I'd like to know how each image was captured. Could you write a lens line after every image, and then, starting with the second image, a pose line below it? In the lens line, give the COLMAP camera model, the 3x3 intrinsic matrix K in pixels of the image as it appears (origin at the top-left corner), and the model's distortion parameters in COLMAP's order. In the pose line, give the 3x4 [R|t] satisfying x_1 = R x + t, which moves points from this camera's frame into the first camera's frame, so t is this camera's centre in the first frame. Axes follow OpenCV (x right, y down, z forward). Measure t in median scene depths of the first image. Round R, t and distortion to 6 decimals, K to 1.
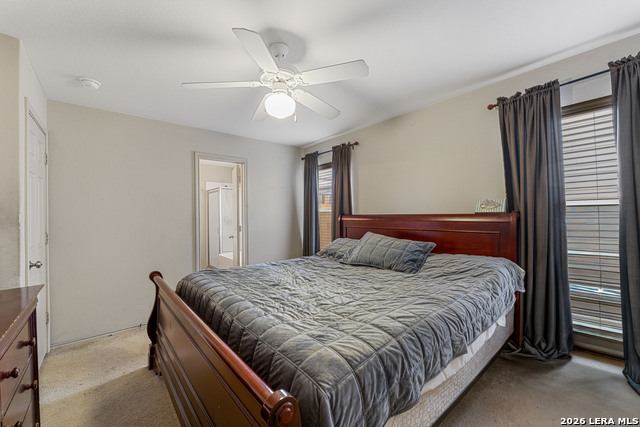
lens RADIAL K [[254.8, 0, 321.8], [0, 254.8, 213.2], [0, 0, 1]] dist [-0.001463, -0.000241]
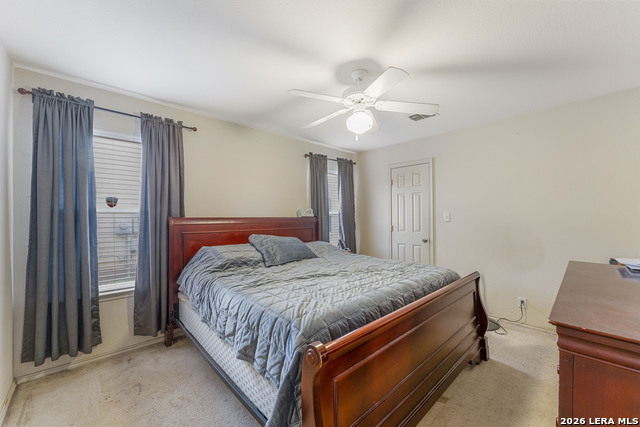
lens RADIAL K [[254.8, 0, 321.7], [0, 254.8, 214.7], [0, 0, 1]] dist [-0.001463, -0.000241]
pose [[-0.036374, 0.021827, 0.999100, -0.666286], [-0.003916, 0.999751, -0.021983, 0.012716], [-0.999331, -0.004712, -0.036279, 0.613113]]
